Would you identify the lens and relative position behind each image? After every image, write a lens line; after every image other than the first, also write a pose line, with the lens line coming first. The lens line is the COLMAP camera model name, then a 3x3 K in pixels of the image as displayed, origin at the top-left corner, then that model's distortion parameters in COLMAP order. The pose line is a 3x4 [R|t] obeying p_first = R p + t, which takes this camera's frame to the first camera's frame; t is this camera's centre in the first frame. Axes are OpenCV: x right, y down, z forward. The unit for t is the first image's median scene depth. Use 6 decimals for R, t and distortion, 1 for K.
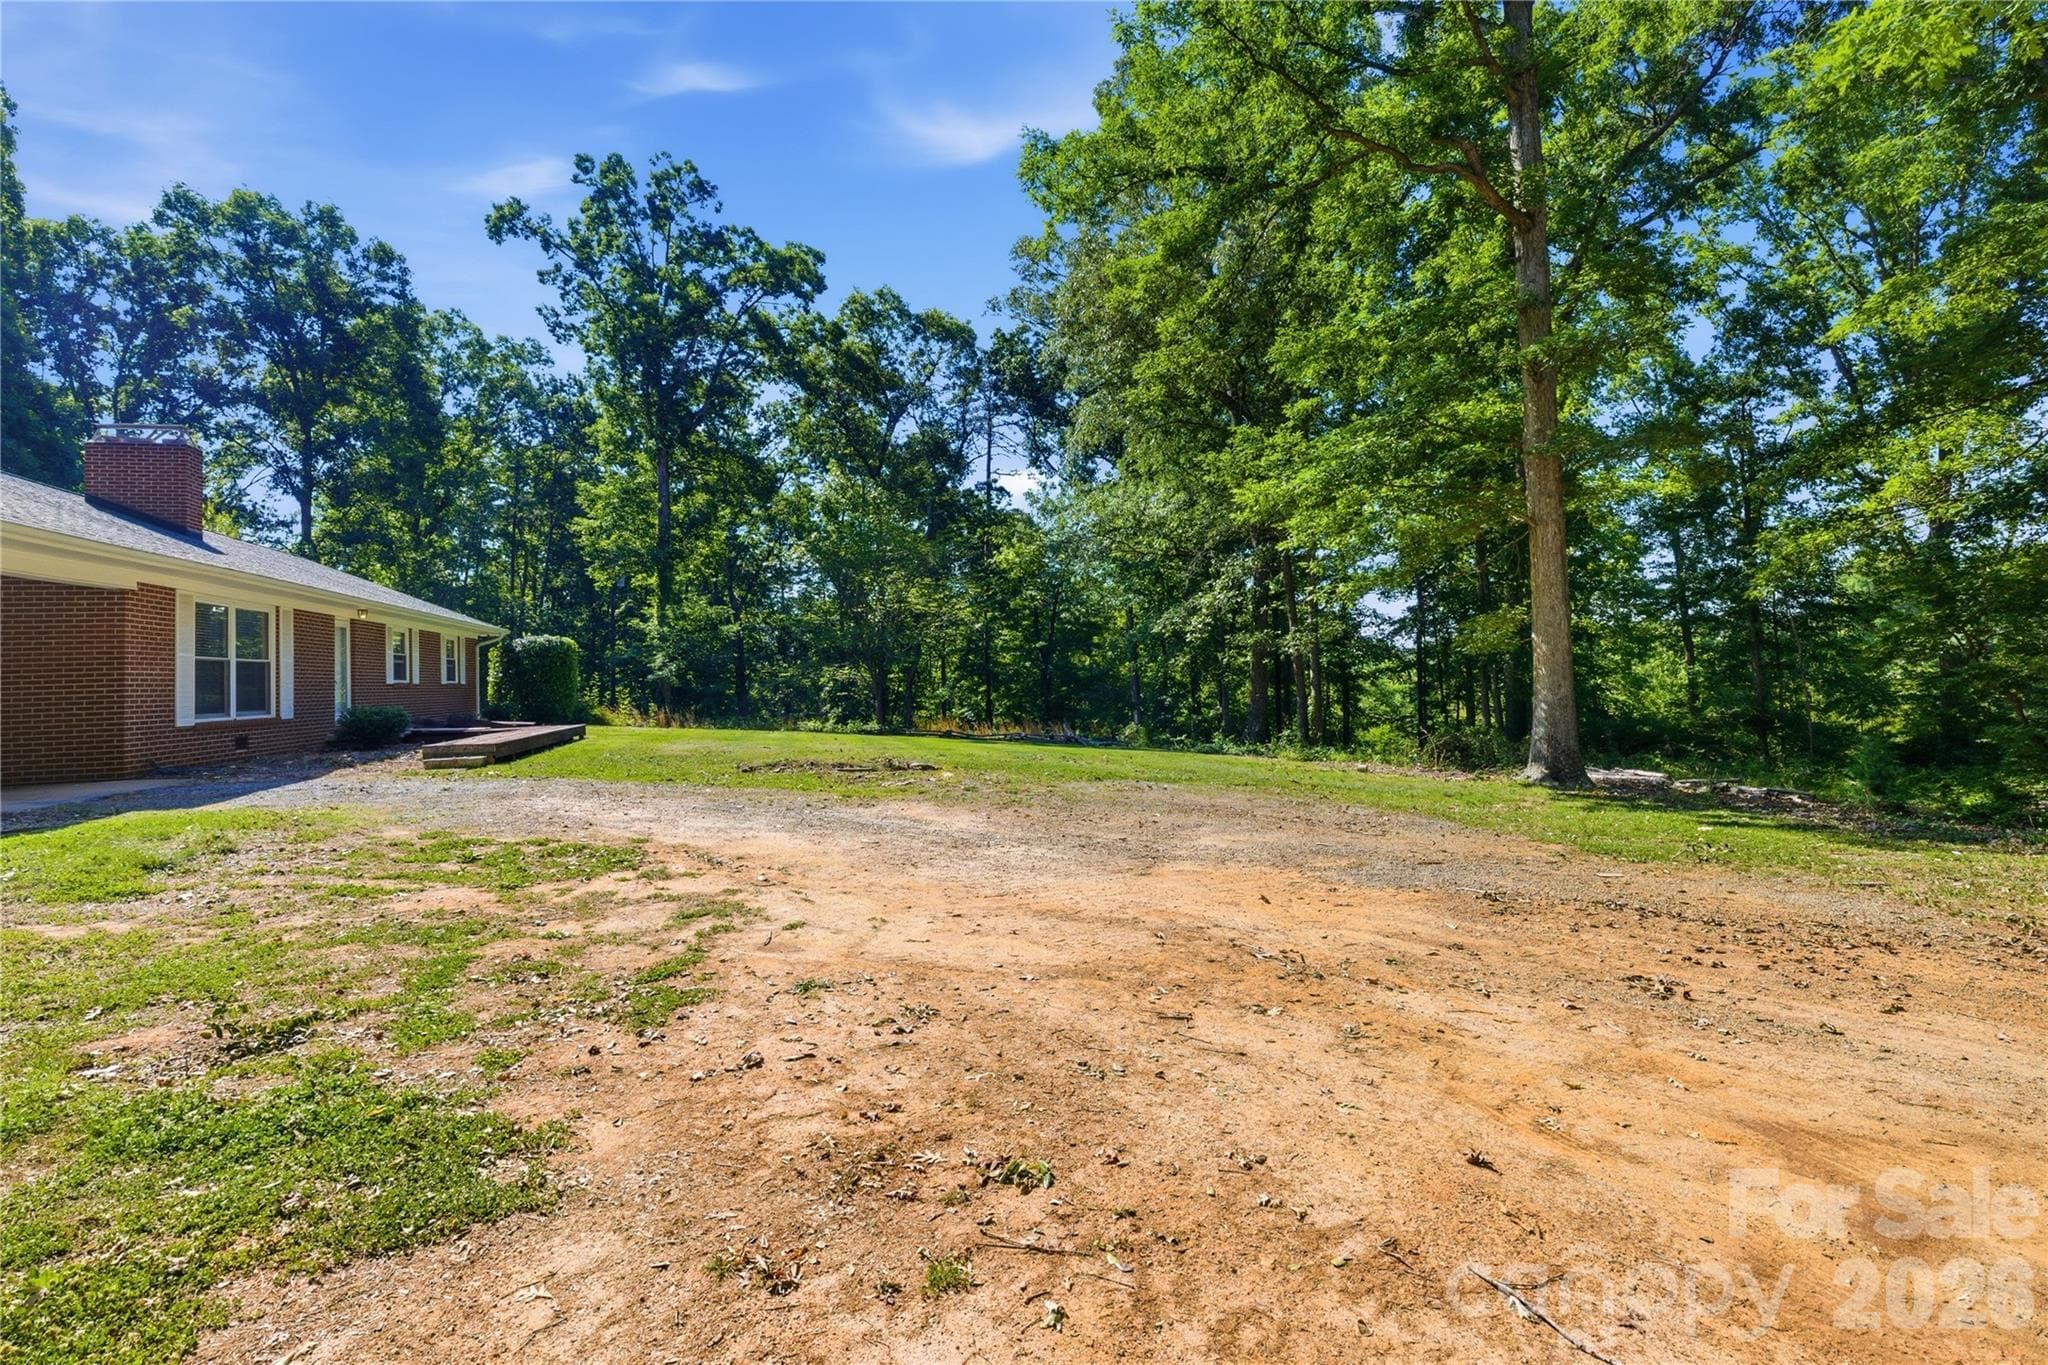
lens RADIAL K [[967.5, 0, 1023.1], [0, 967.5, 634.3], [0, 0, 1]] dist [-0.012595, 0.002341]
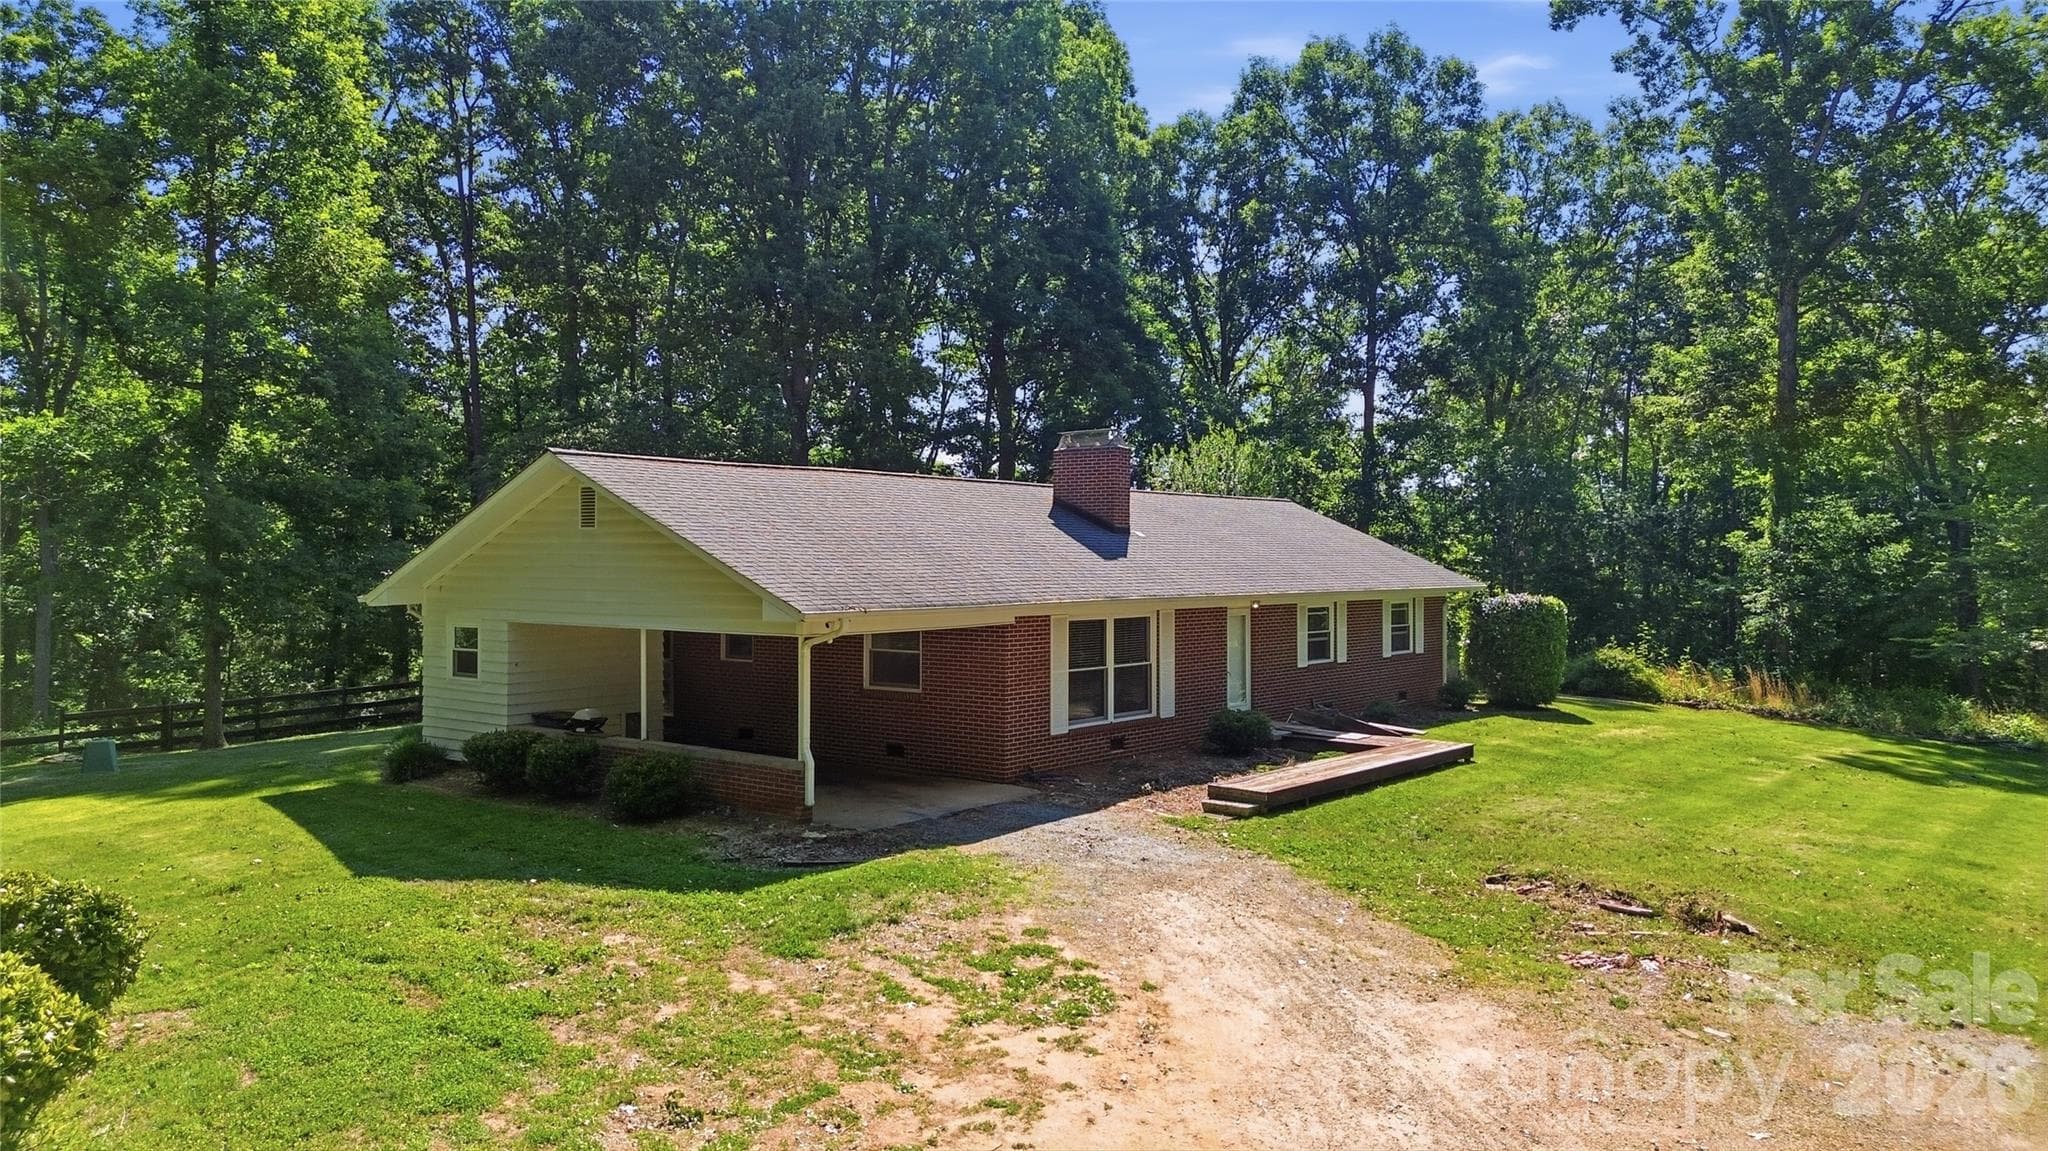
lens RADIAL K [[1408.5, 0, 1018.7], [0, 1408.5, 576.9], [0, 0, 1]] dist [0.012547, -0.012373]
pose [[0.563166, 0.054076, -0.824573, 0.146064], [0.009878, 0.997345, 0.072153, -0.065549], [0.826285, -0.048779, 0.561136, 0.008089]]
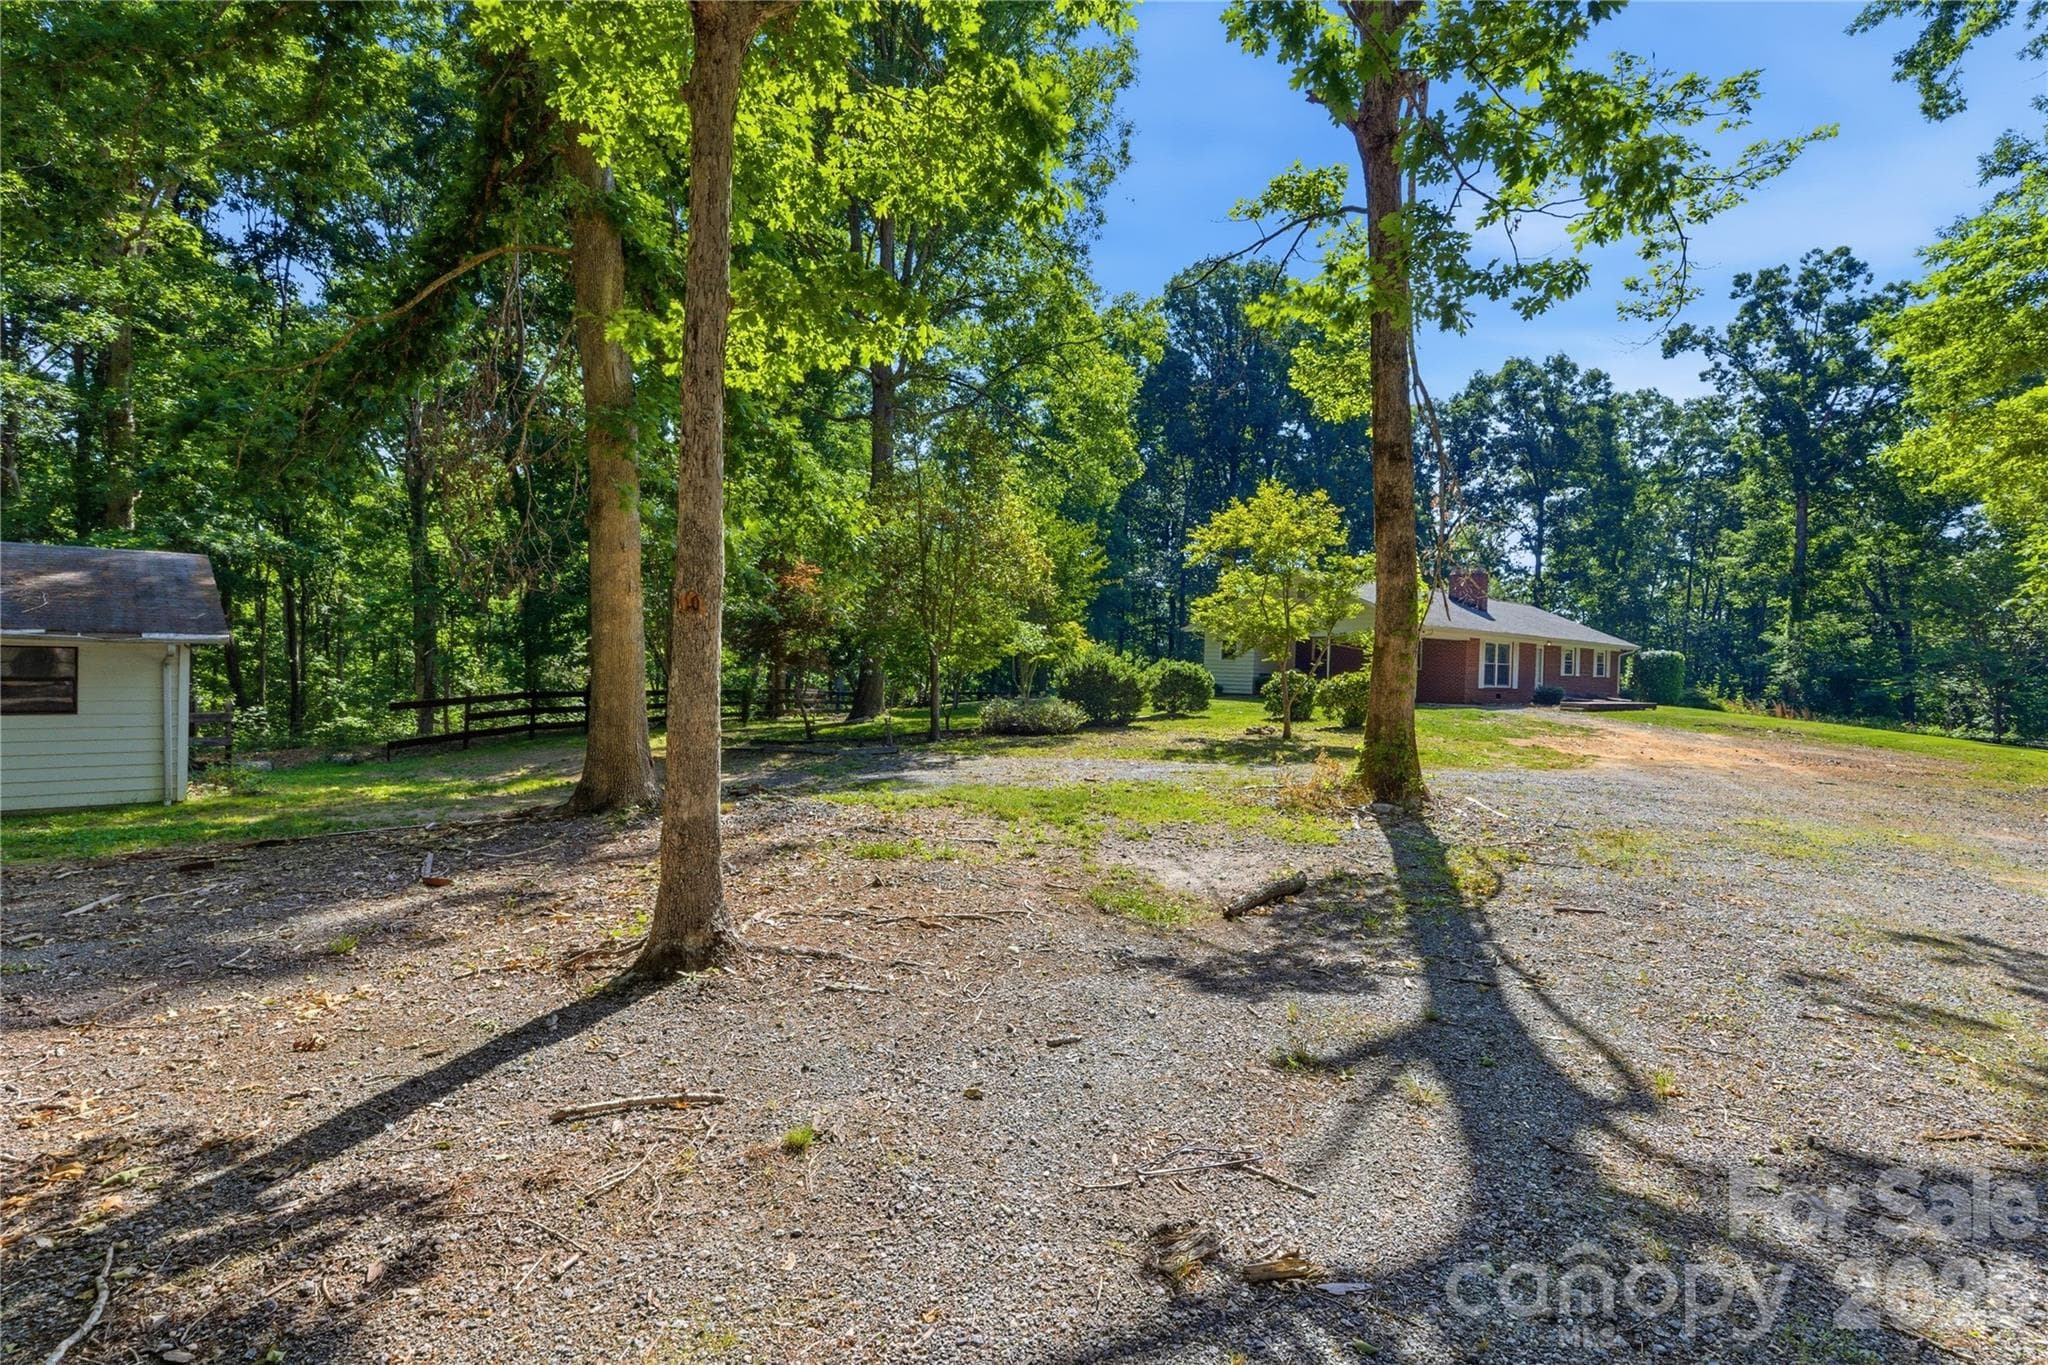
lens RADIAL K [[967.5, 0, 1026.0], [0, 967.5, 683.0], [0, 0, 1]] dist [-0.012595, 0.002341]
pose [[0.419531, 0.067765, -0.905208, 0.347580], [-0.006715, 0.997414, 0.071555, -0.034838], [0.907716, -0.023941, 0.418901, -0.431347]]
